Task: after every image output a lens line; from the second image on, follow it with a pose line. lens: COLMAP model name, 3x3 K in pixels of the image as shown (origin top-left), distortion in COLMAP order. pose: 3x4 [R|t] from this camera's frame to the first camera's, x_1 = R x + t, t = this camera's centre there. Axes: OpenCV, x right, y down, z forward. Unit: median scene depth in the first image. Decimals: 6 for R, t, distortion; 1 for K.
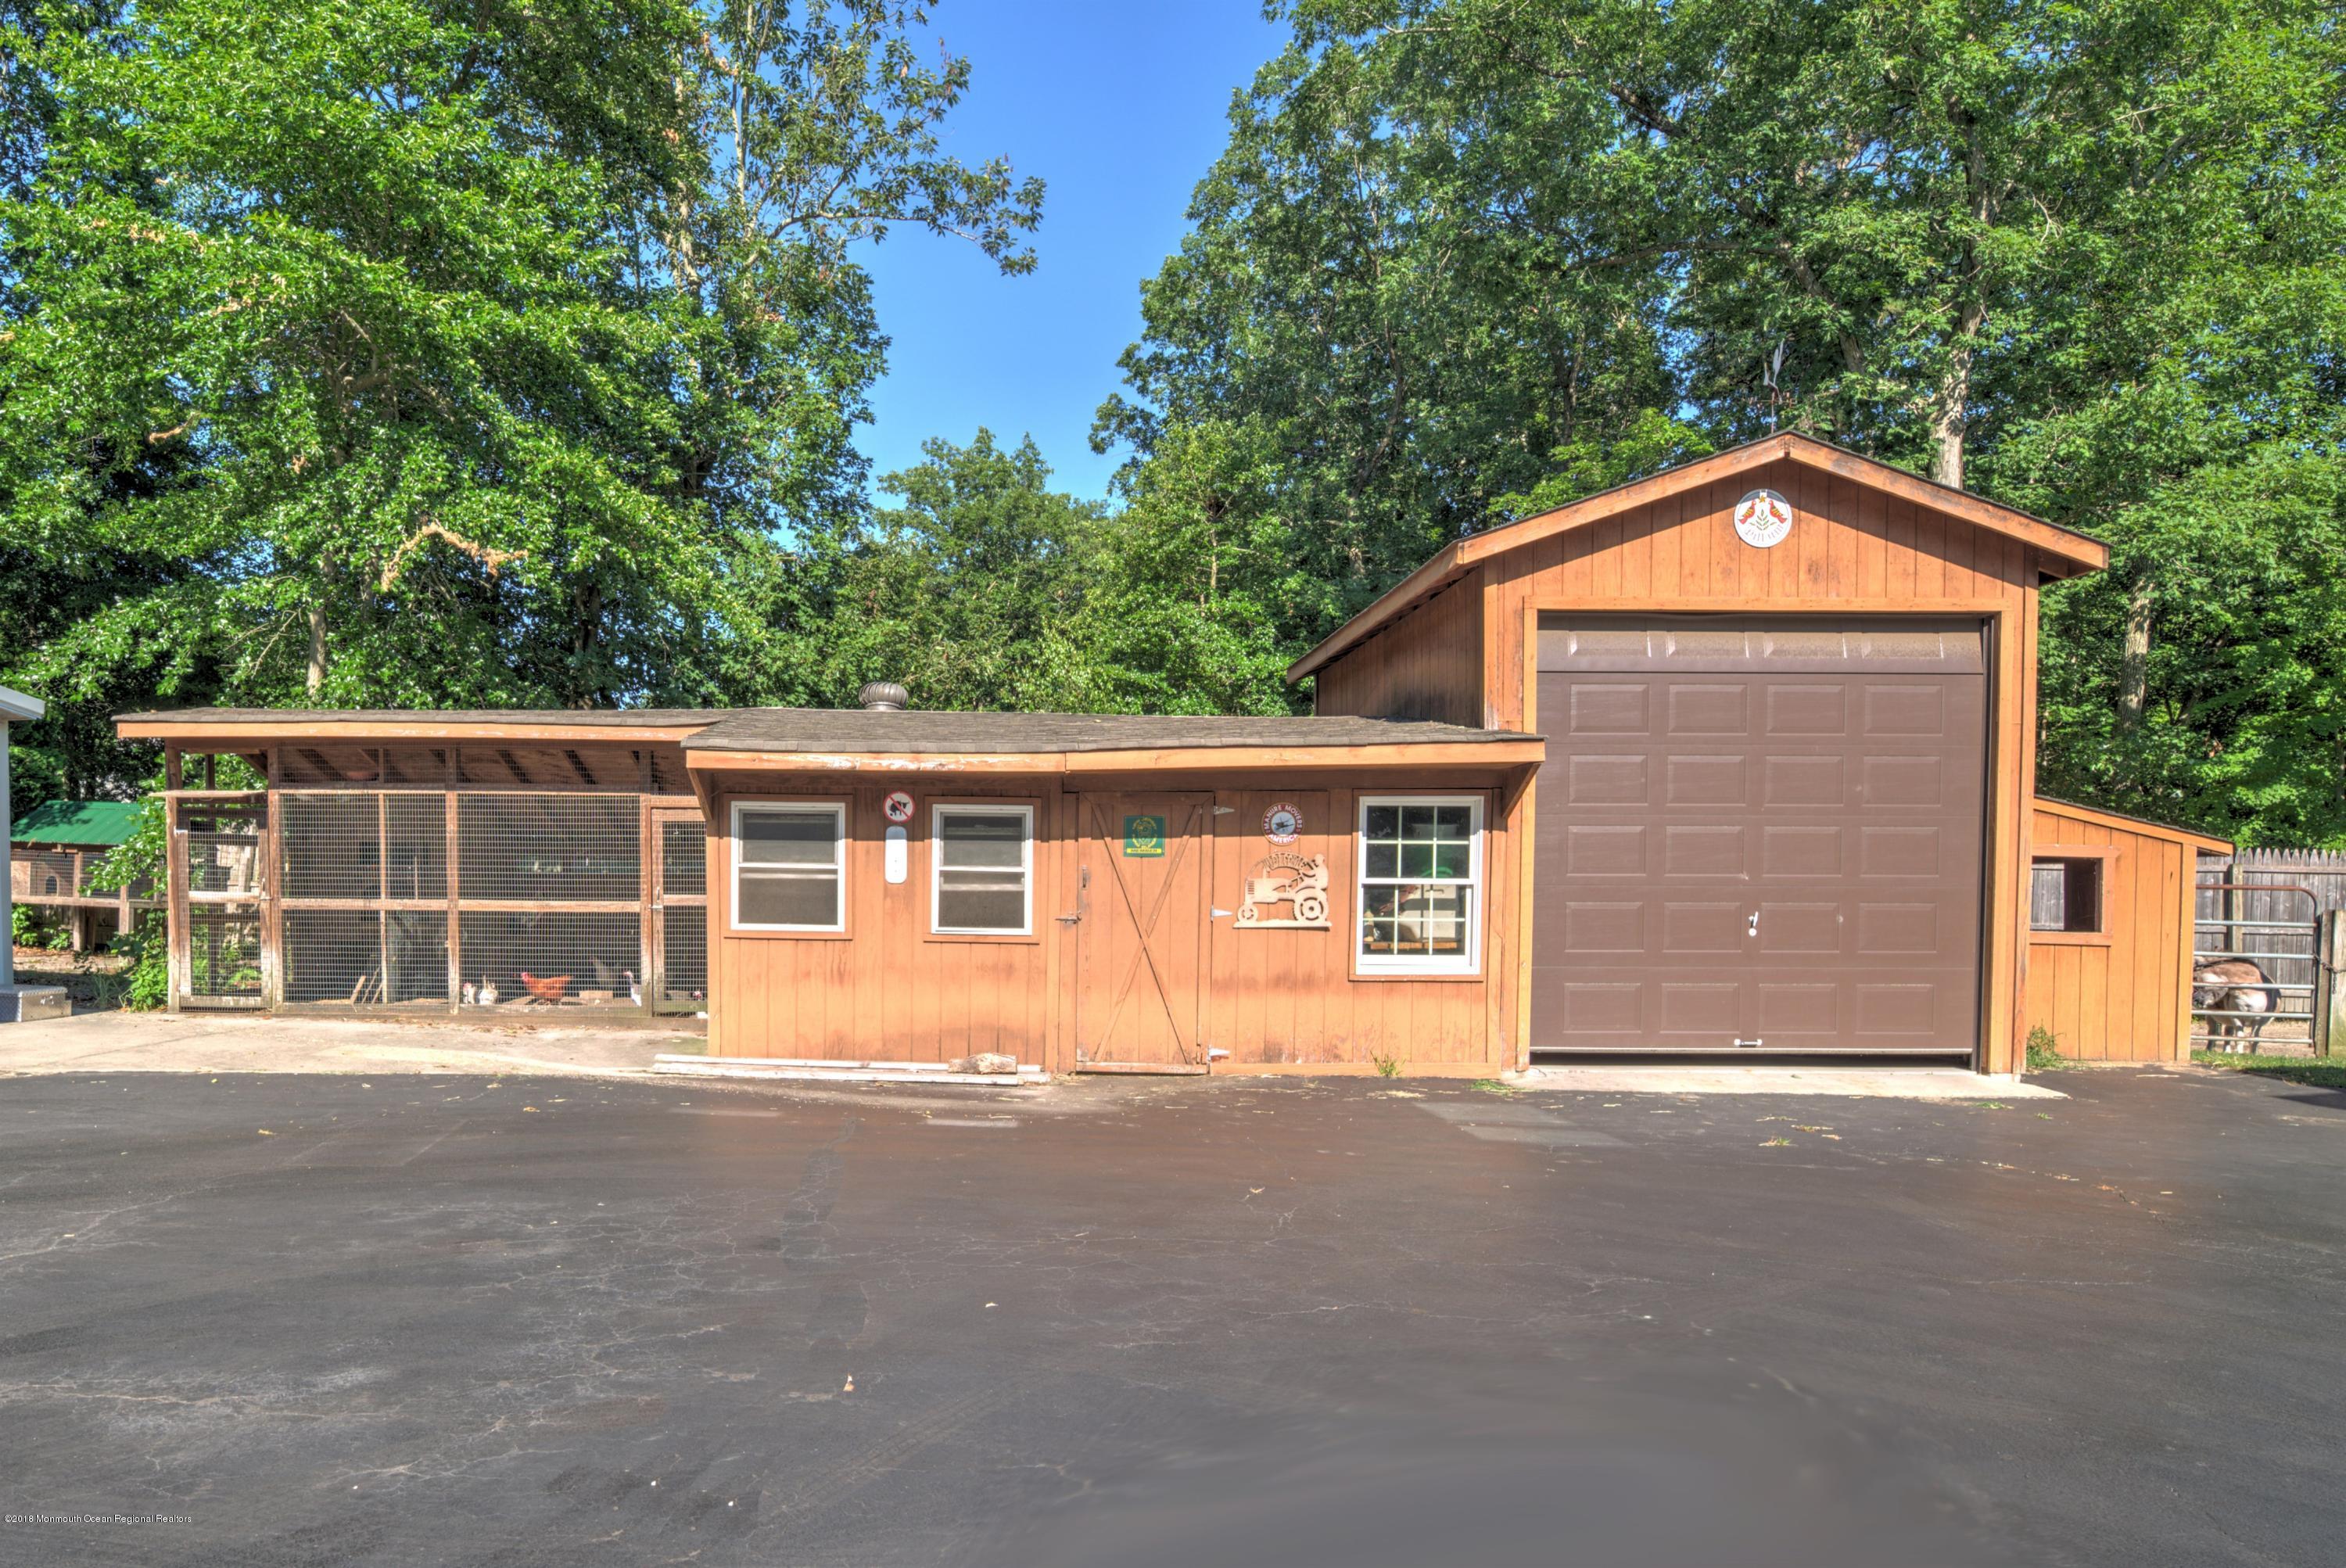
lens RADIAL K [[1408.9, 0, 1170.3], [0, 1408.9, 955.8], [0, 0, 1]] dist [0.000283, -0.012363]
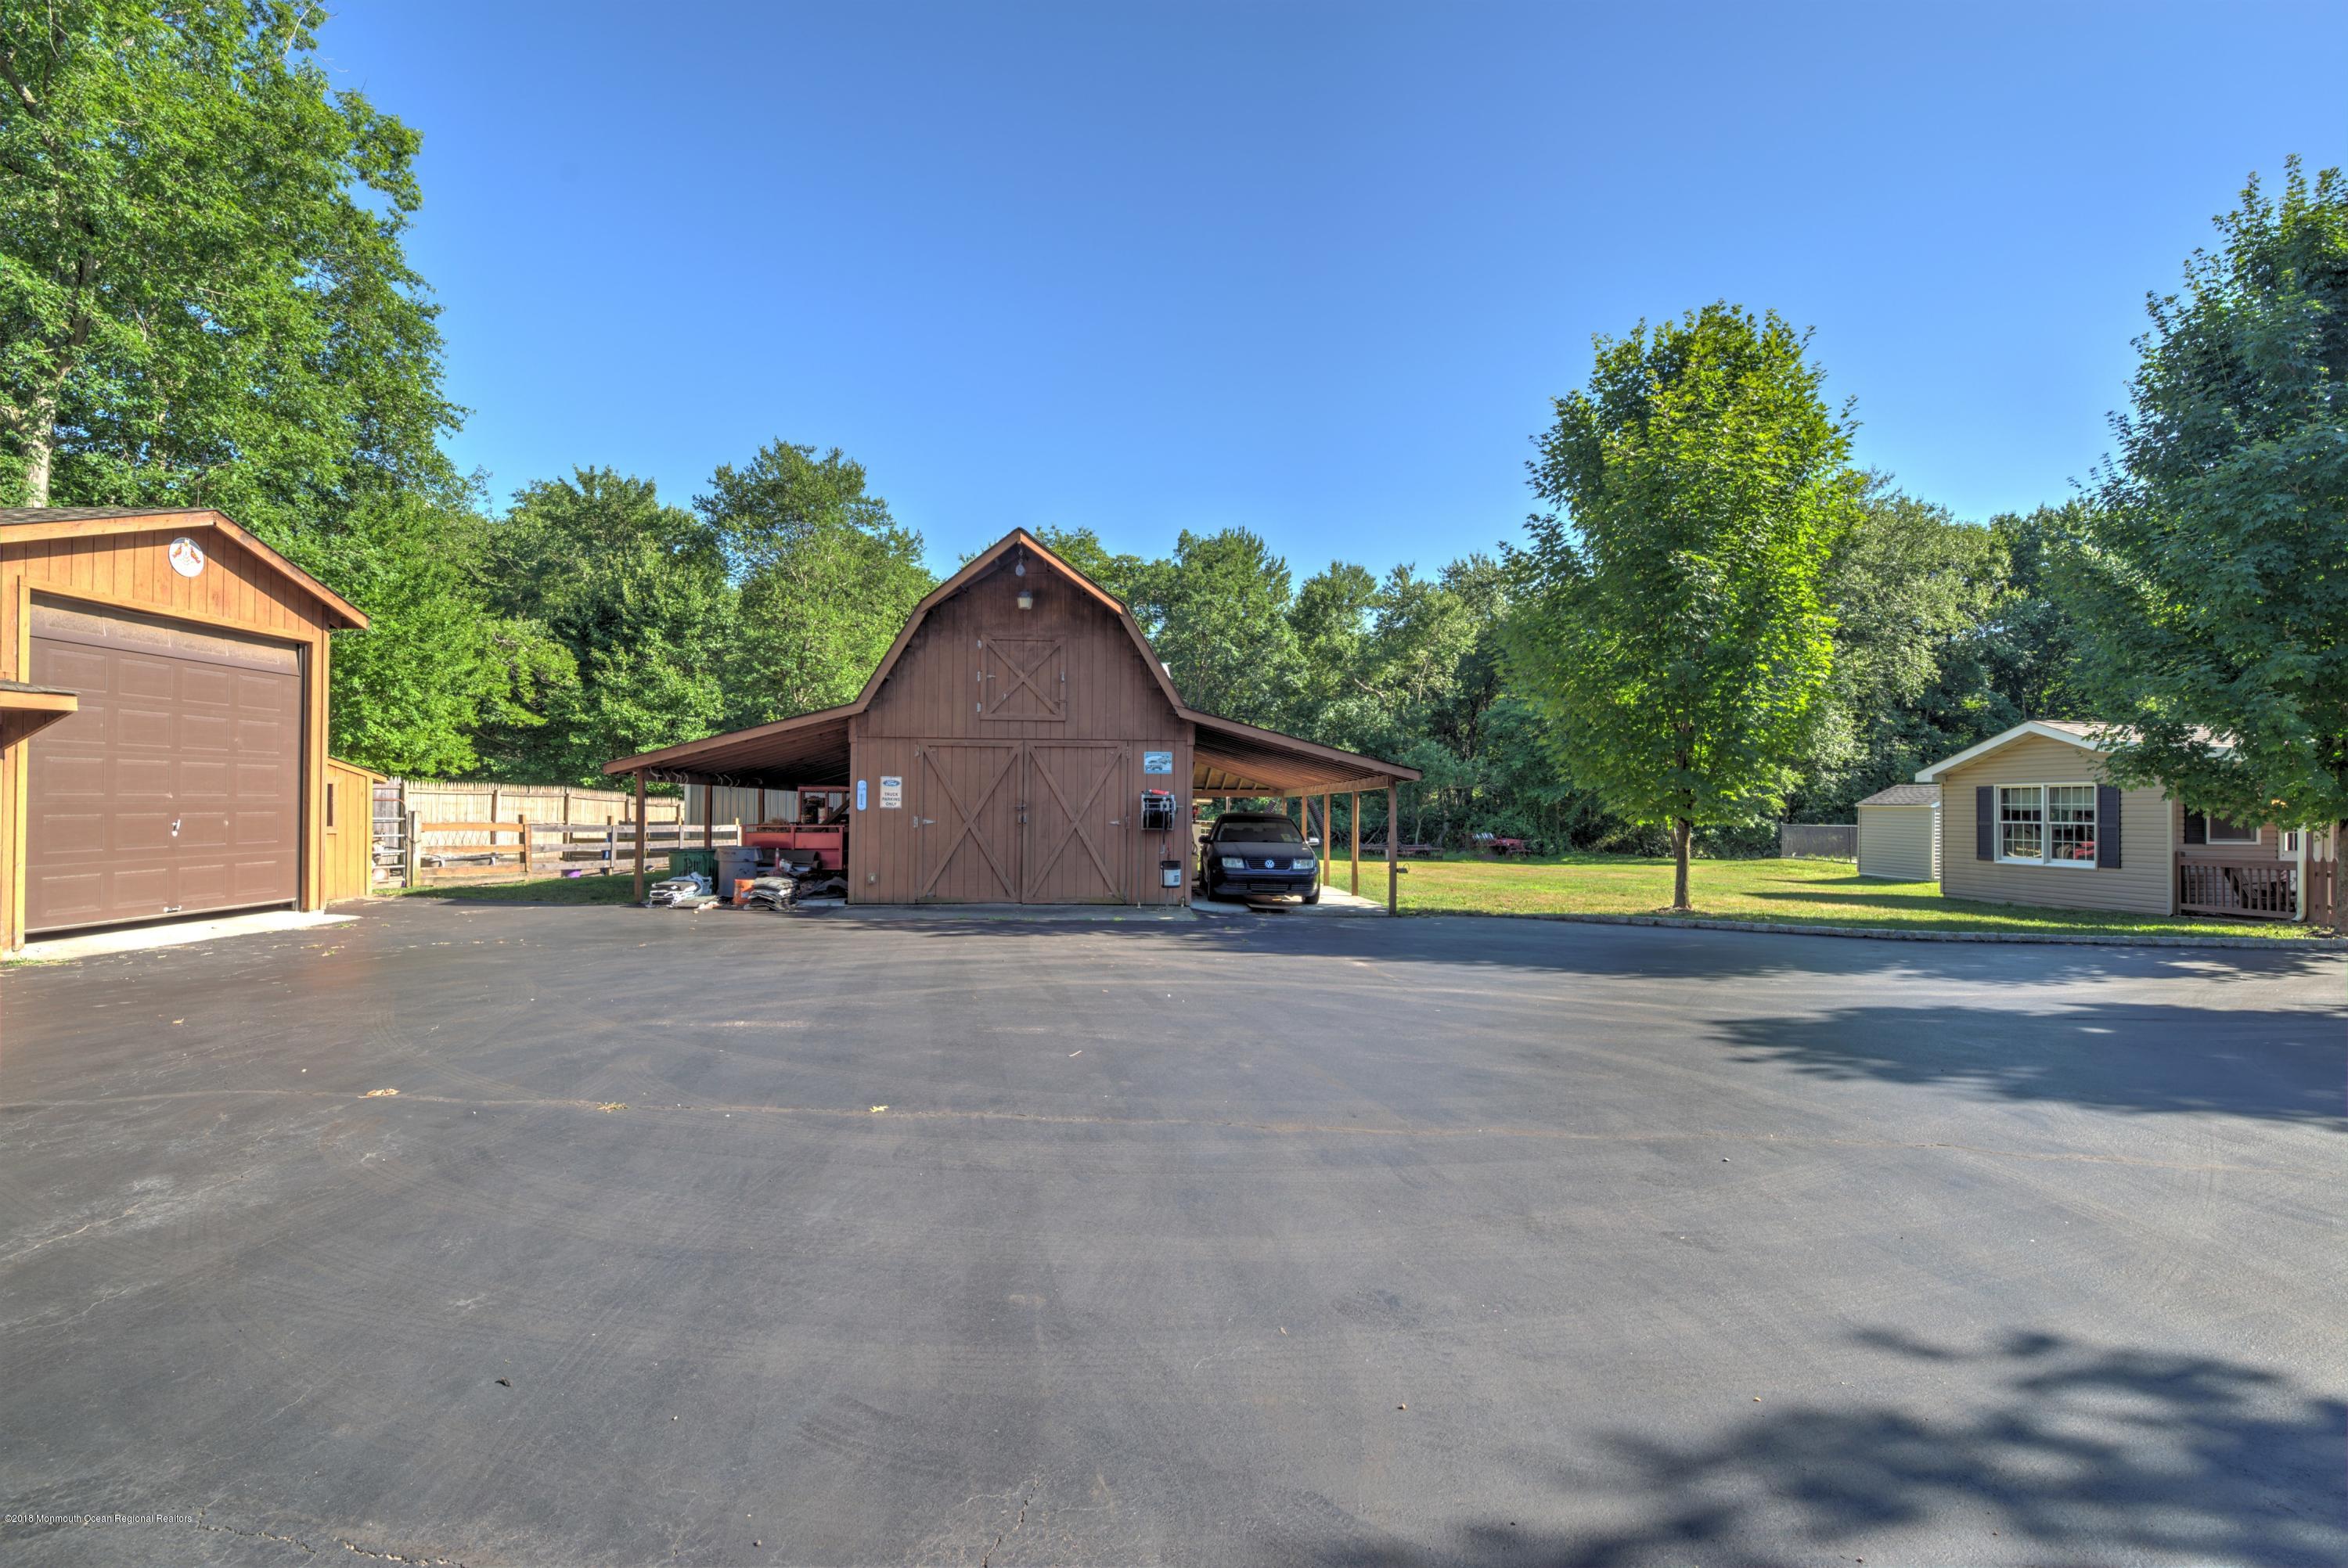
lens RADIAL K [[1018.9, 0, 1183.0], [0, 1018.9, 788.5], [0, 0, 1]] dist [0.000275, -0.011009]
pose [[-0.047482, 0.006747, 0.998849, -0.685473], [0.032308, 0.999464, -0.005215, -0.023966], [-0.998349, 0.032023, -0.047674, -0.000126]]
